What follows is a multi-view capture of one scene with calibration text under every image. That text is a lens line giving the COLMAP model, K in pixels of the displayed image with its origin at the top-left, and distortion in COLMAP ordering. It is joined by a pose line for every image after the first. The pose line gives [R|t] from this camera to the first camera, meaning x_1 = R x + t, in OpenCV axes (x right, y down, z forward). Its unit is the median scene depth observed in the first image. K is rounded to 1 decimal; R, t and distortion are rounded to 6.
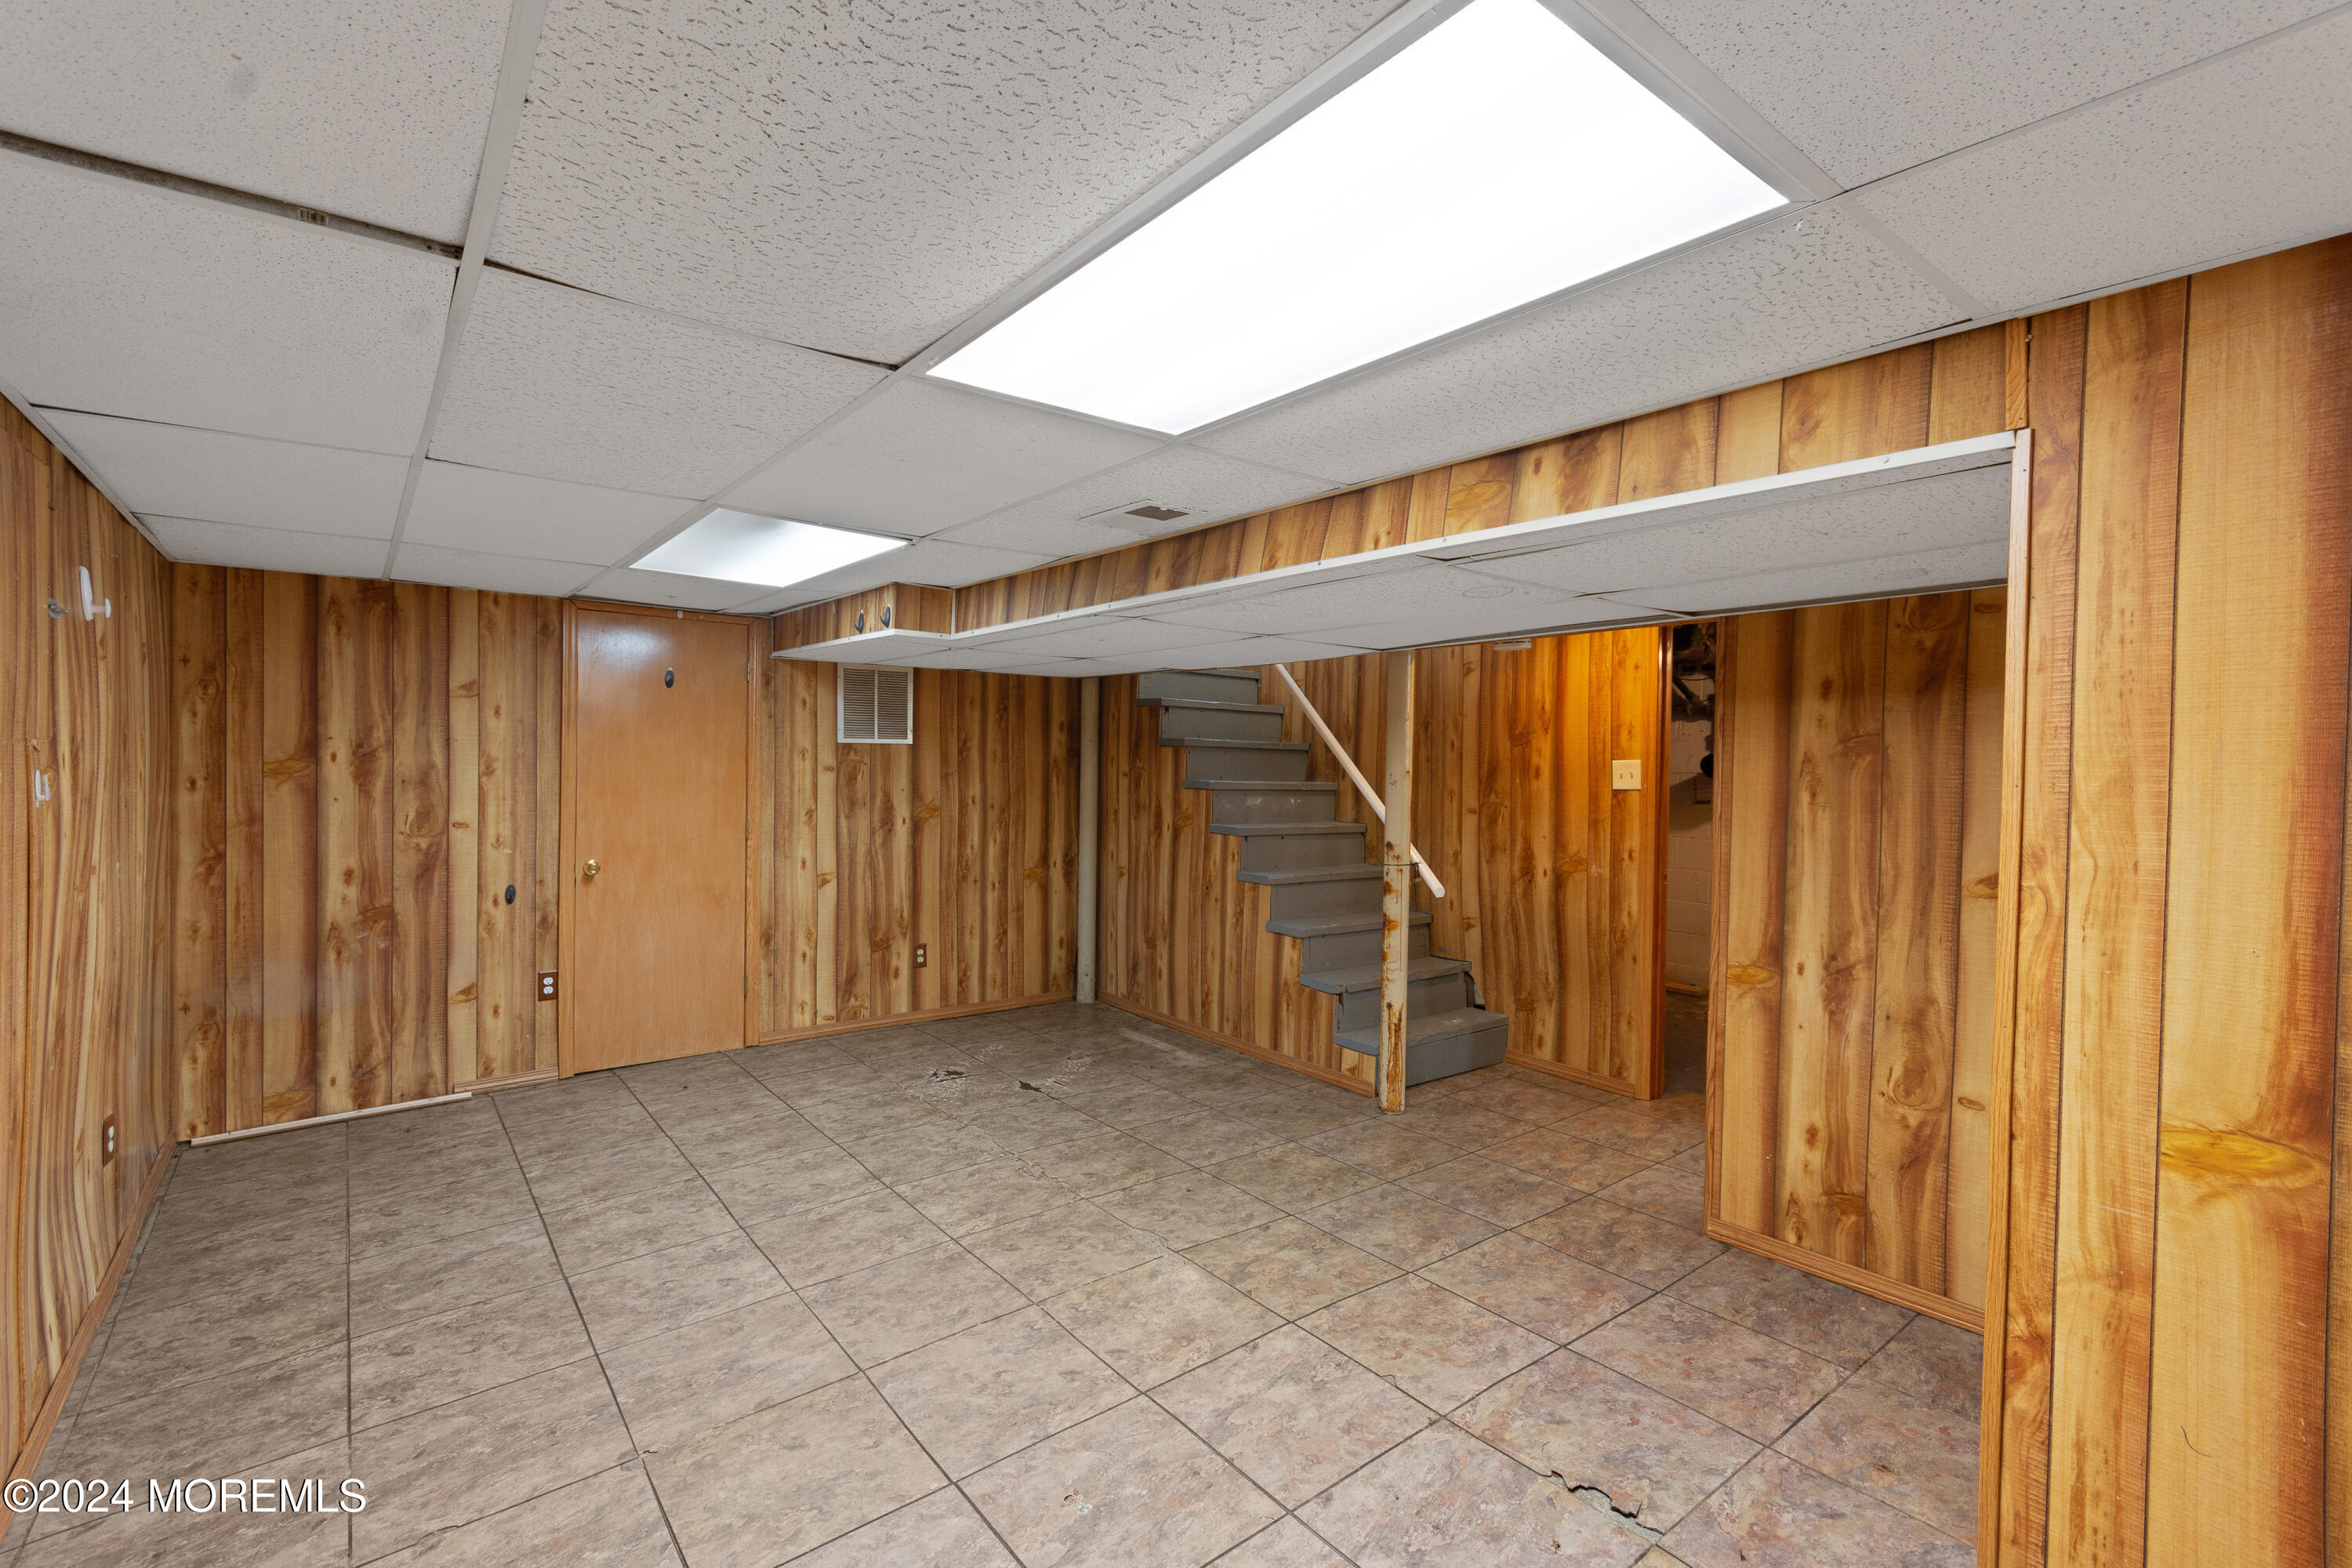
lens RADIAL K [[1044.0, 0, 1167.7], [0, 1044.0, 778.3], [0, 0, 1]] dist [0.003667, -0.001402]
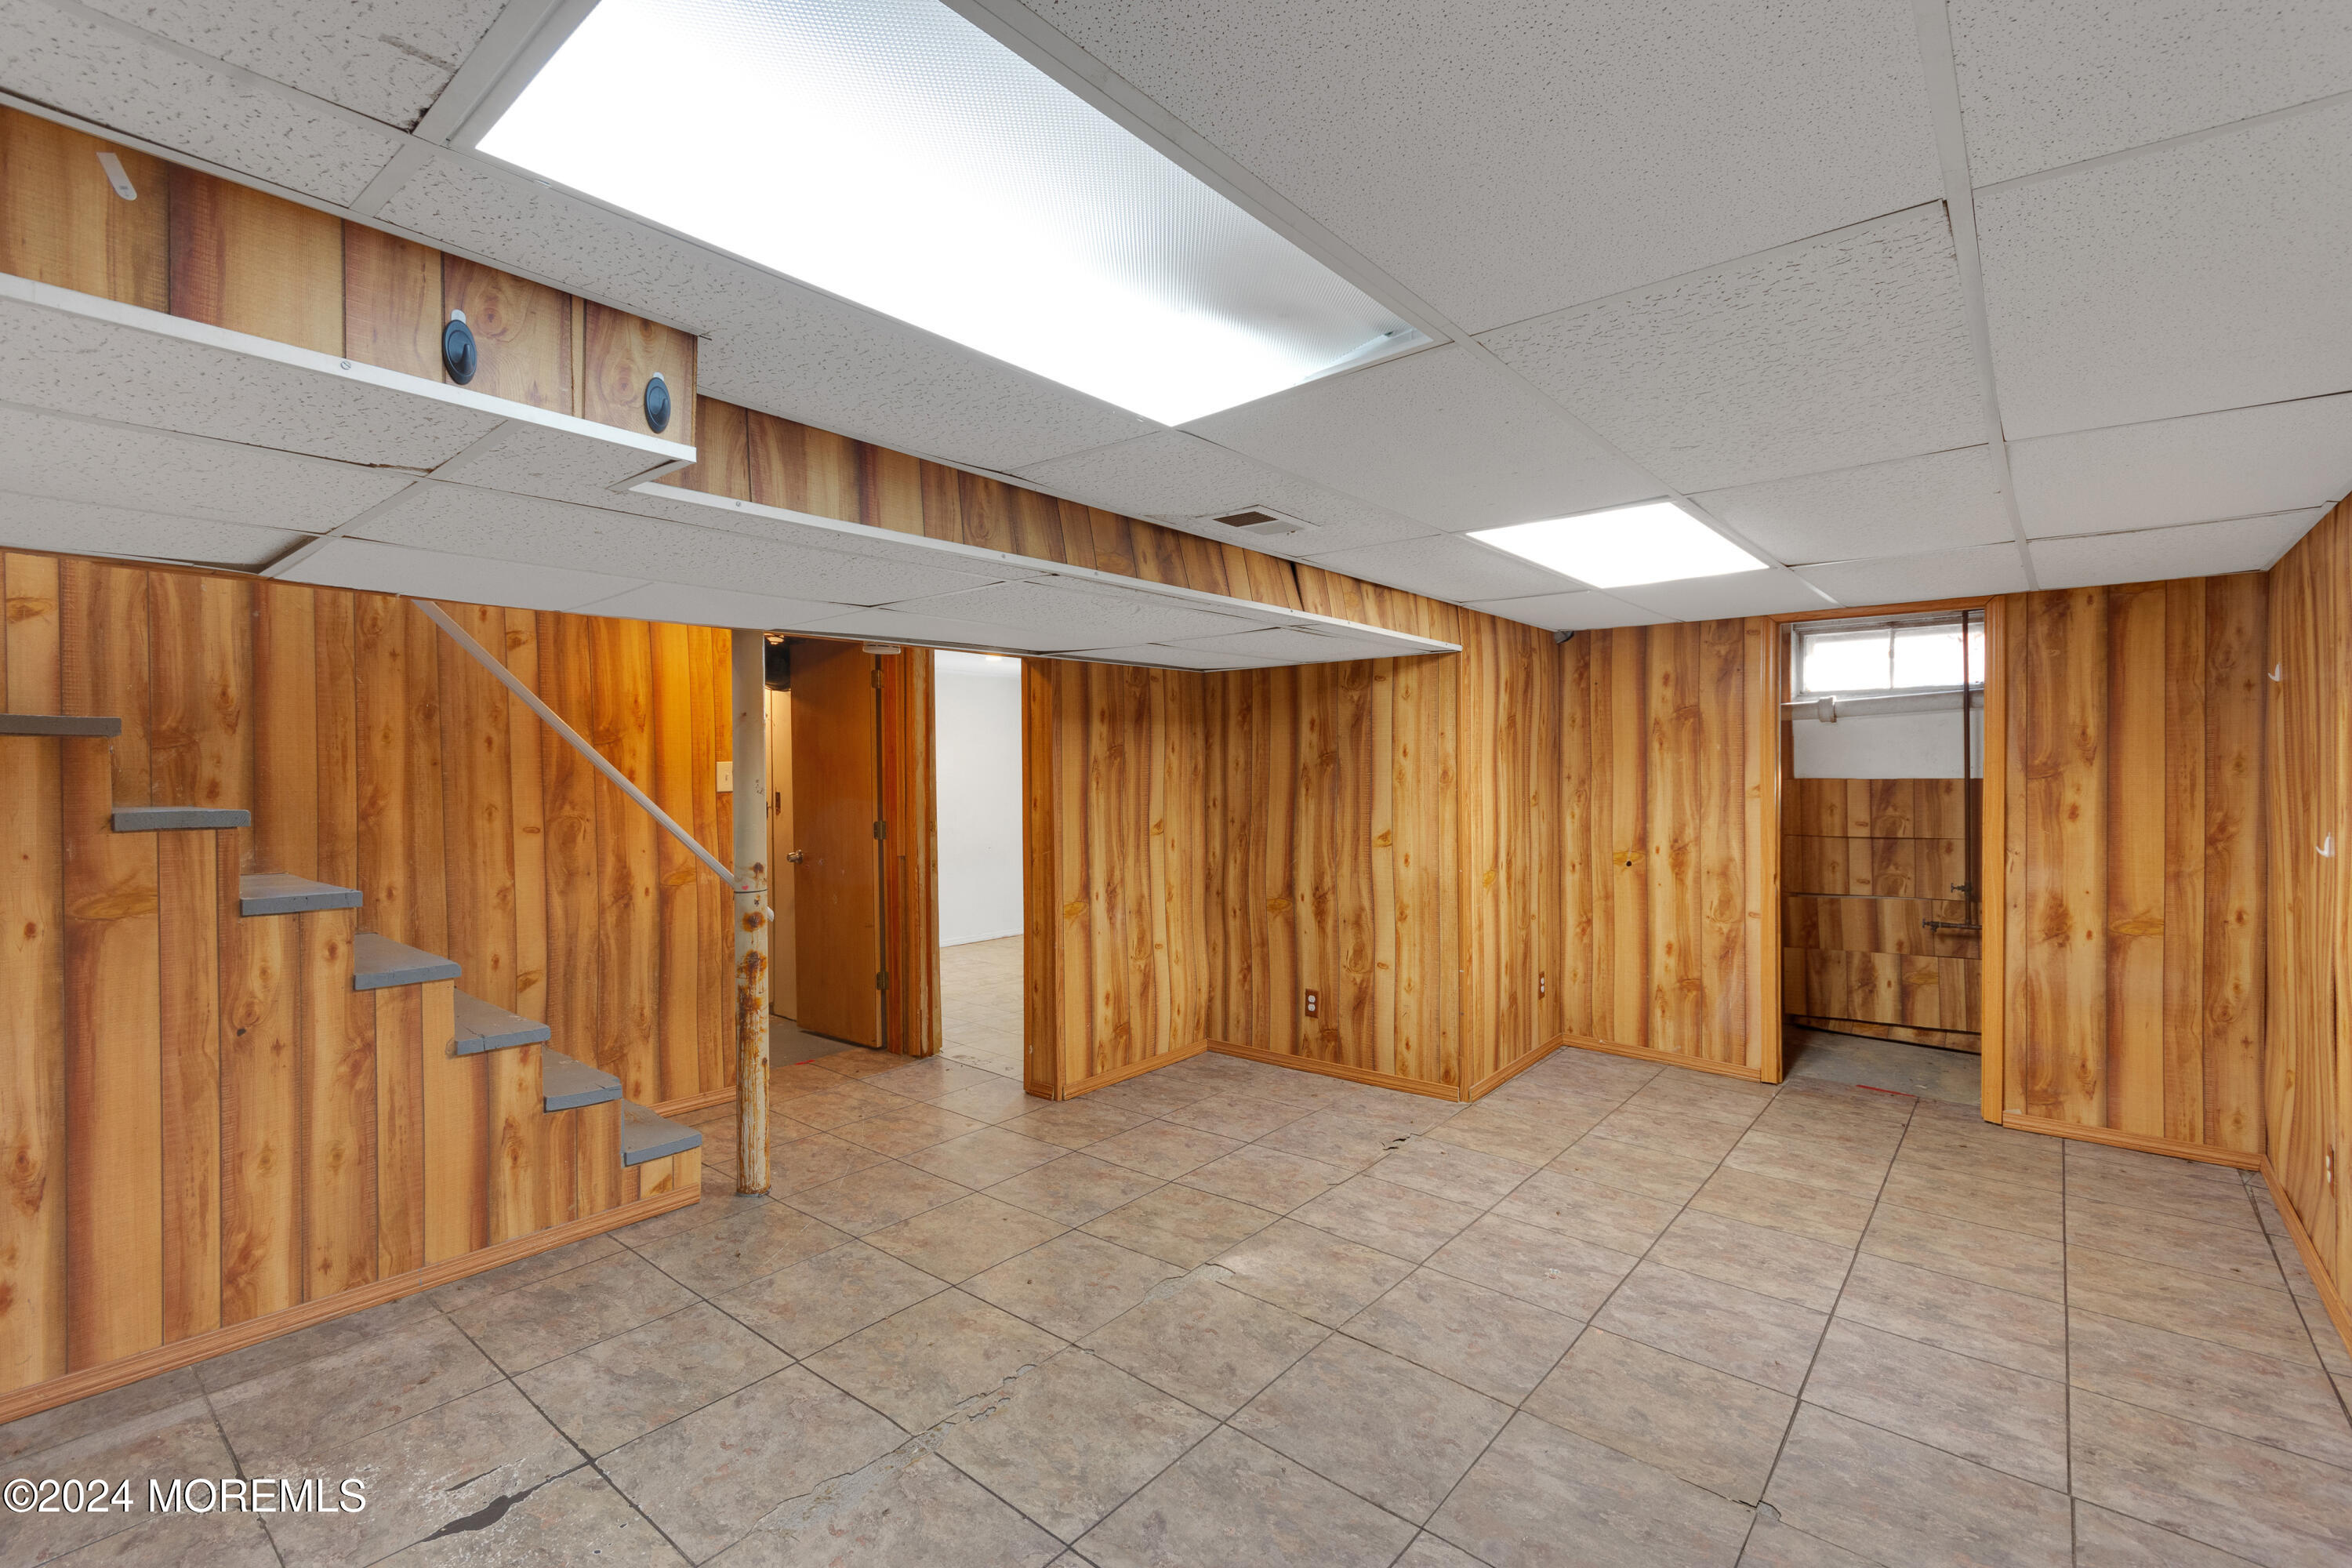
lens RADIAL K [[1044.0, 0, 1168.6], [0, 1044.0, 776.4], [0, 0, 1]] dist [0.003667, -0.001402]
pose [[-0.204092, -0.020566, 0.978736, -0.695342], [0.017716, 0.999538, 0.024698, -0.023103], [-0.978791, 0.022380, -0.203633, 0.904015]]
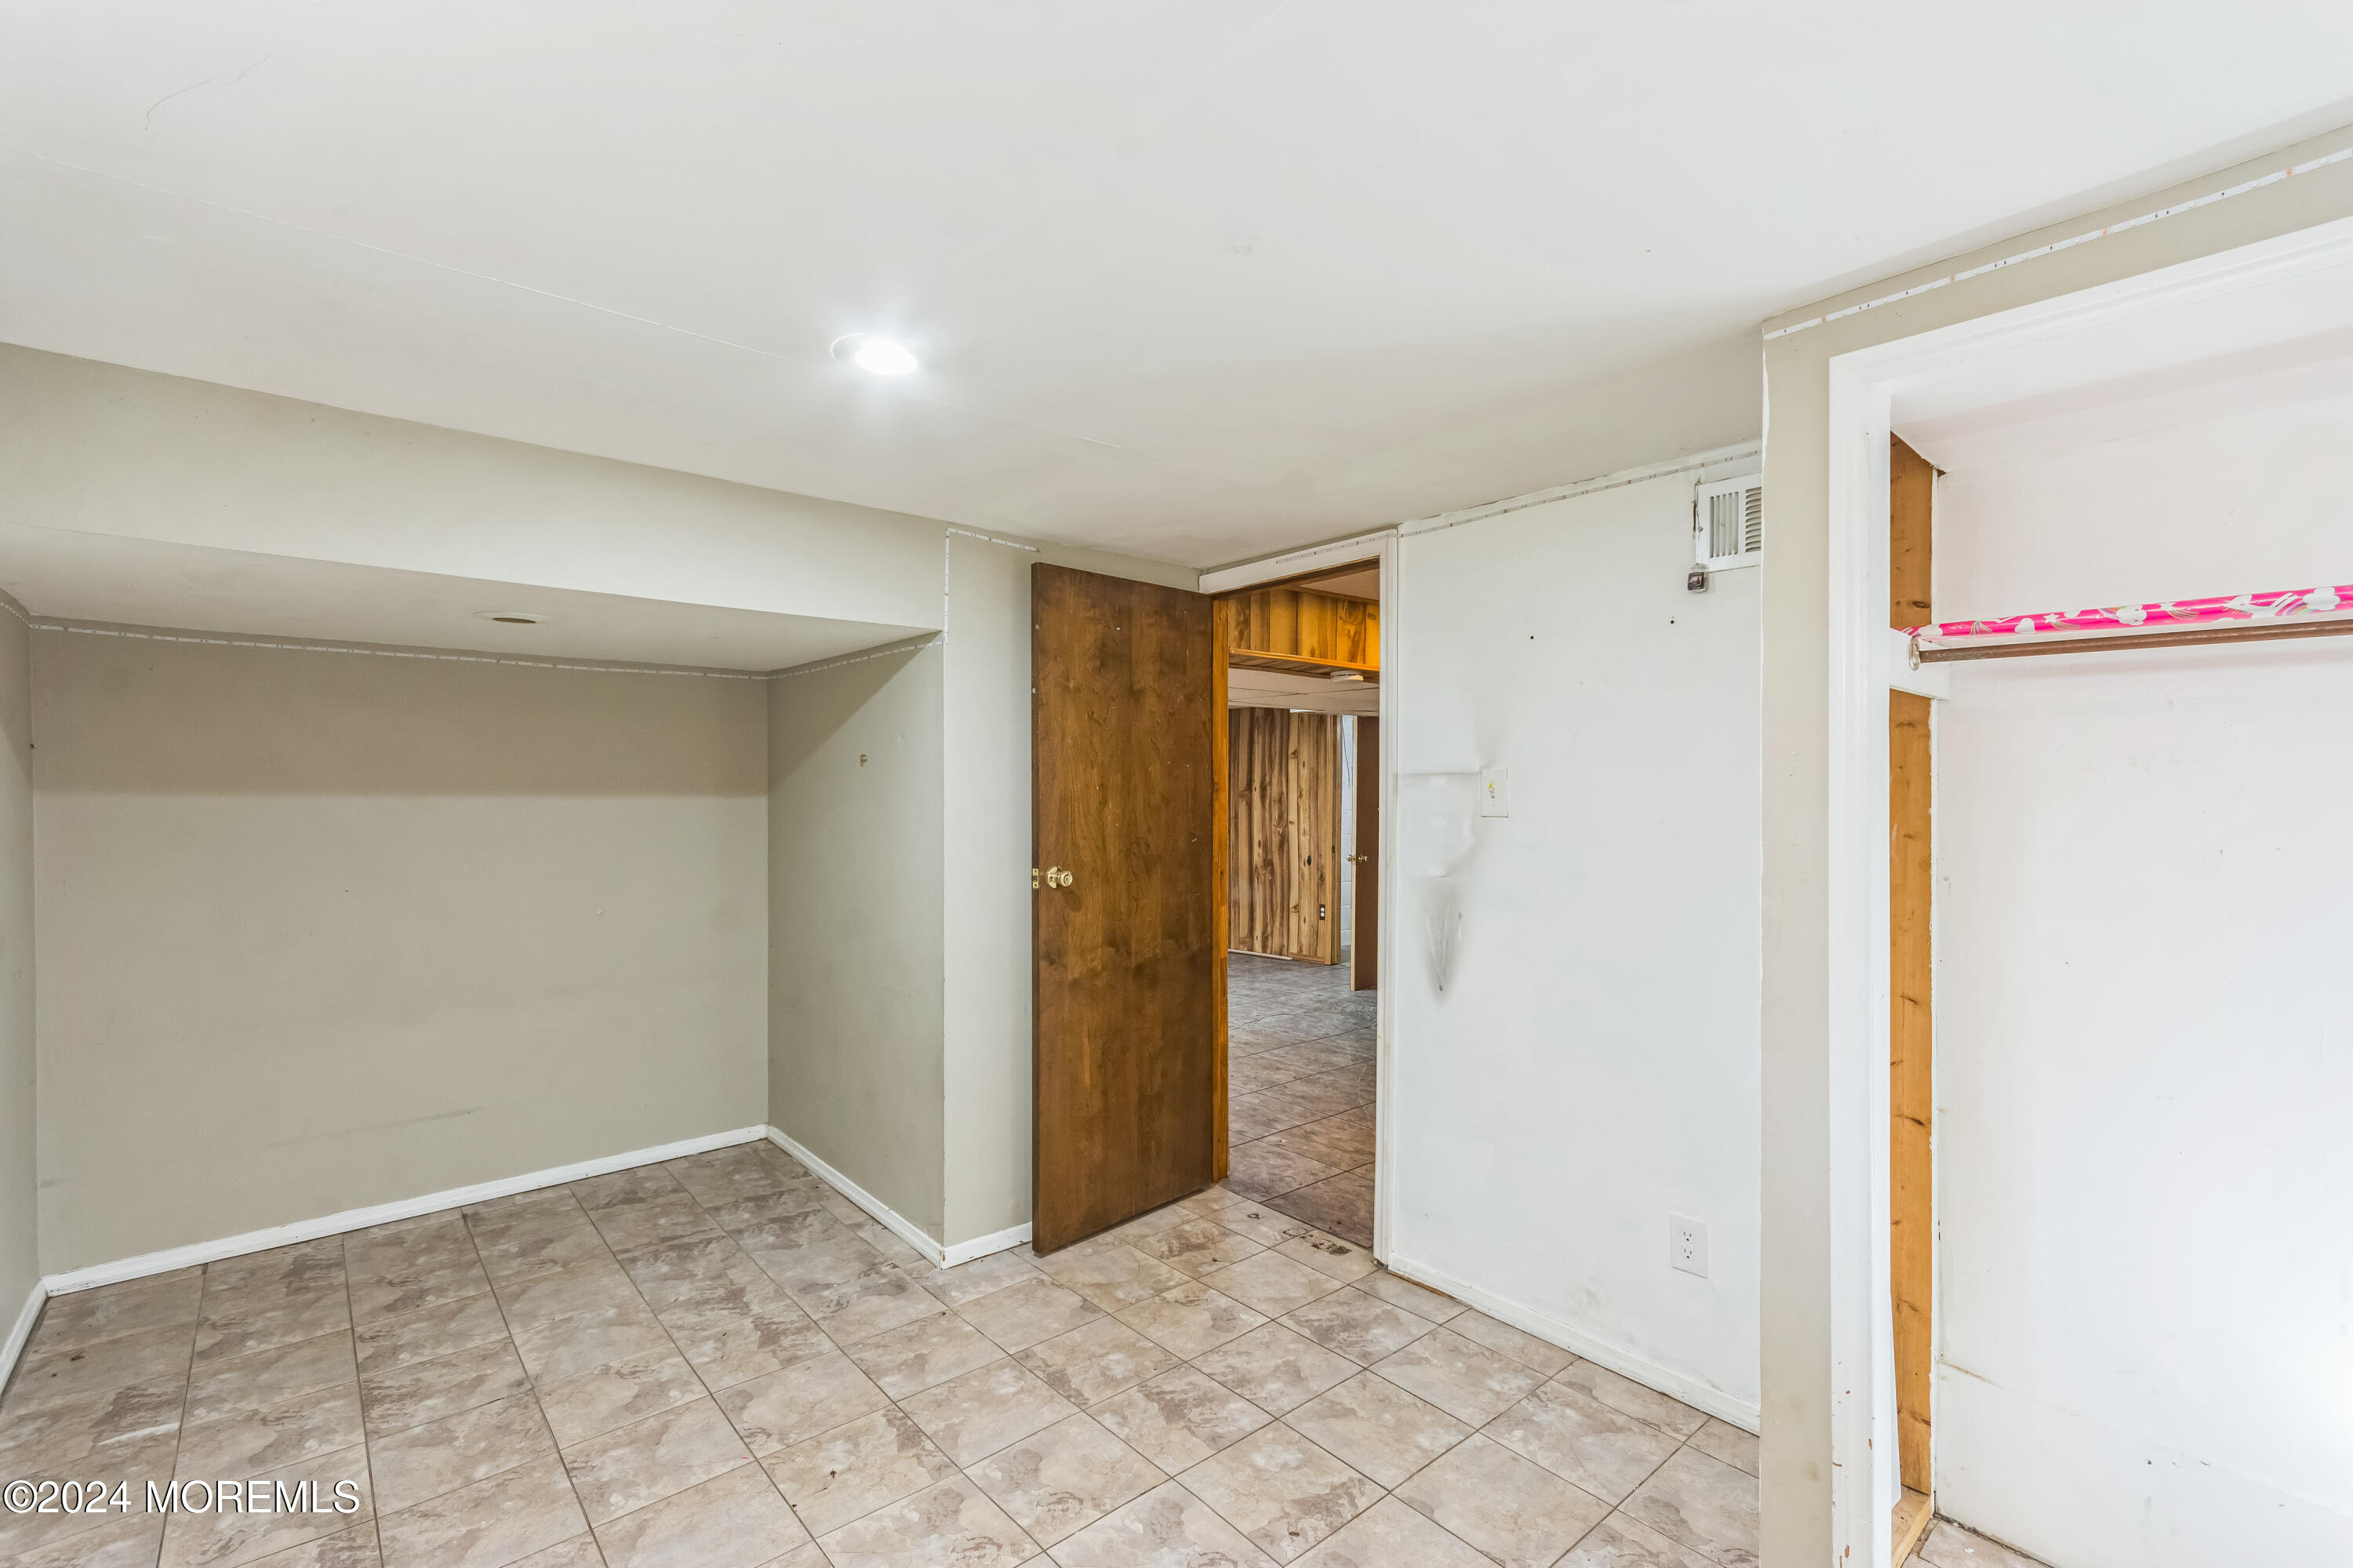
lens RADIAL K [[1045.6, 0, 1177.4], [0, 1045.6, 786.6], [0, 0, 1]] dist [-0.003201, -0.001212]
pose [[0.041936, -0.017072, -0.998974, 1.393701], [-0.016293, 0.999709, -0.017768, 0.016140], [0.998987, 0.017021, 0.041645, 0.745030]]
